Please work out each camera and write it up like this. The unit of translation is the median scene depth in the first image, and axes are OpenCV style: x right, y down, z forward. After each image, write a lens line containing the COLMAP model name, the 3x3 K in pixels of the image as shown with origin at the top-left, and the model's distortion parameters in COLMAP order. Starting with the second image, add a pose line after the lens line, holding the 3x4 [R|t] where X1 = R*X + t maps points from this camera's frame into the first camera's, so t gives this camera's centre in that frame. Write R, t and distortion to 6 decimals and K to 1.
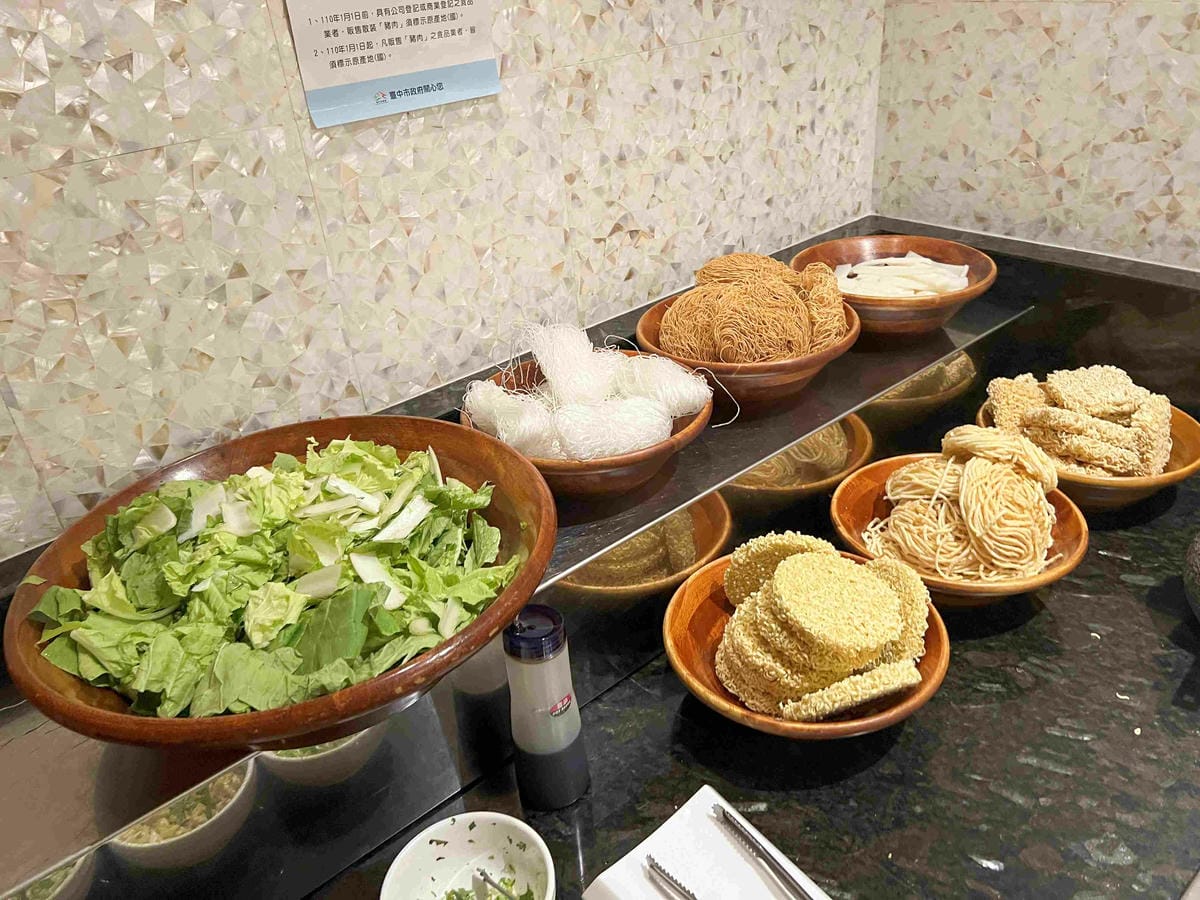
lens RADIAL K [[917.6, 0, 597.3], [0, 917.6, 454.8], [0, 0, 1]] dist [0.040477, -0.050373]
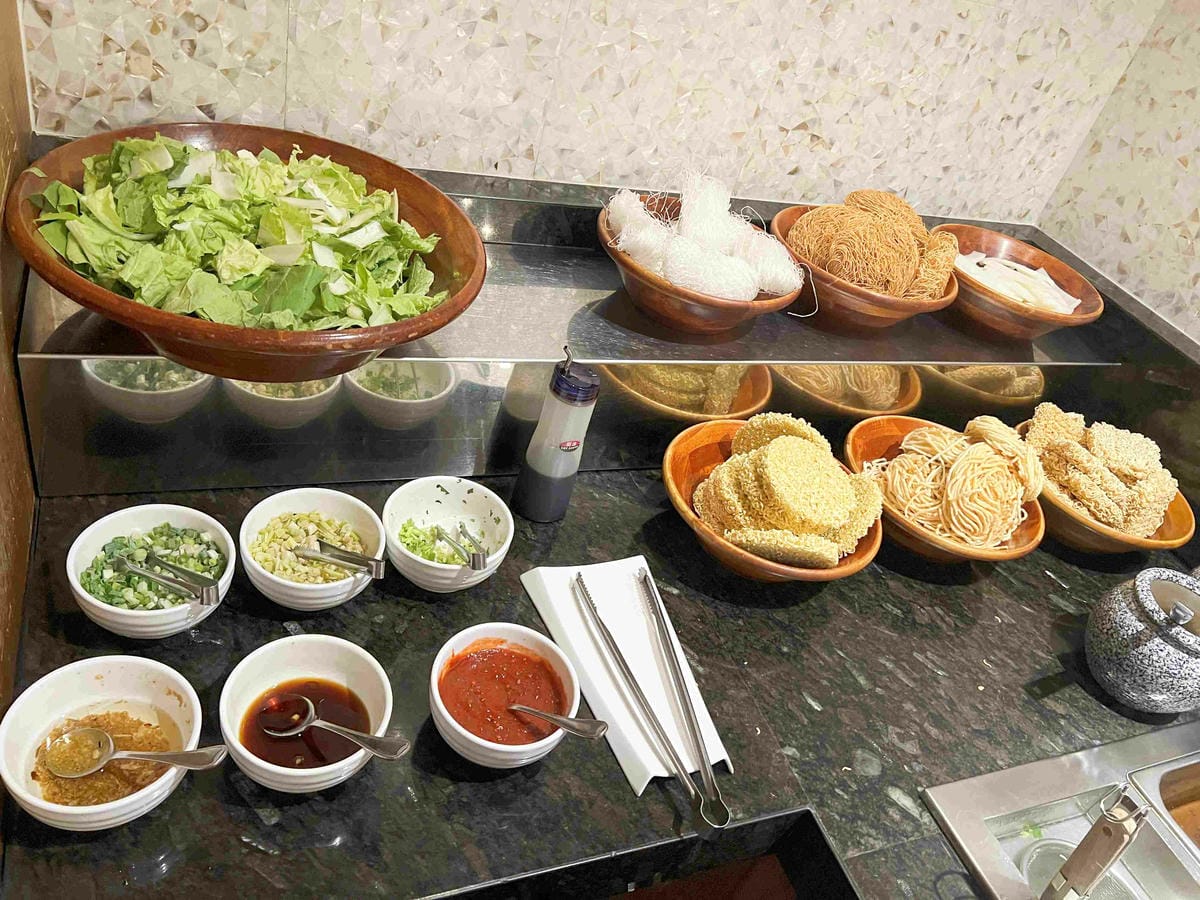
lens RADIAL K [[917.6, 0, 592.7], [0, 917.6, 450.3], [0, 0, 1]] dist [0.040477, -0.050373]
pose [[0.886708, 0.456346, -0.074139, 0.065877], [-0.444304, 0.885450, 0.136282, 0.069548], [0.127838, -0.087903, 0.987892, -0.193661]]
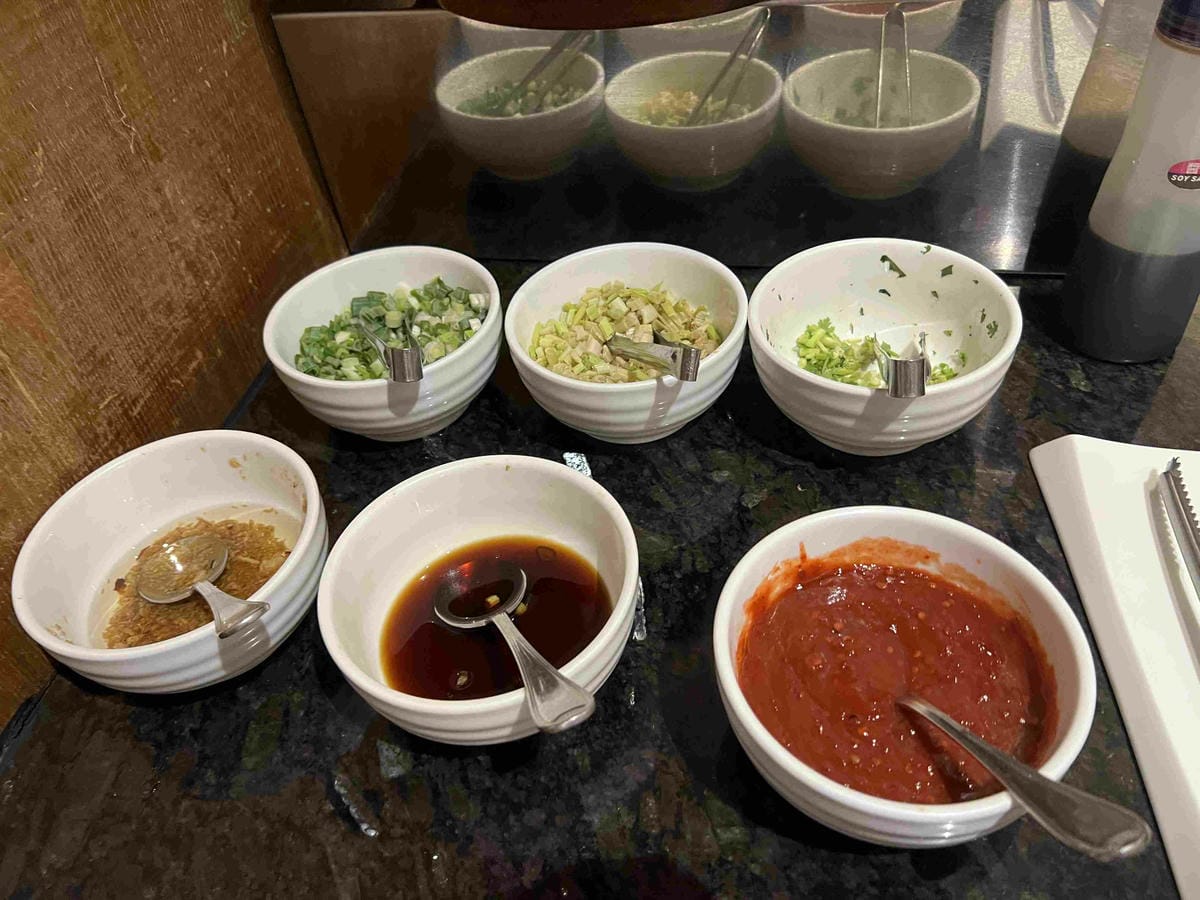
lens RADIAL K [[917.6, 0, 595.7], [0, 917.6, 450.0], [0, 0, 1]] dist [0.040477, -0.050373]
pose [[0.607076, 0.564753, -0.559029, 0.113517], [-0.348932, 0.821497, 0.450987, 0.217059], [0.713937, -0.078720, 0.695771, 0.253821]]
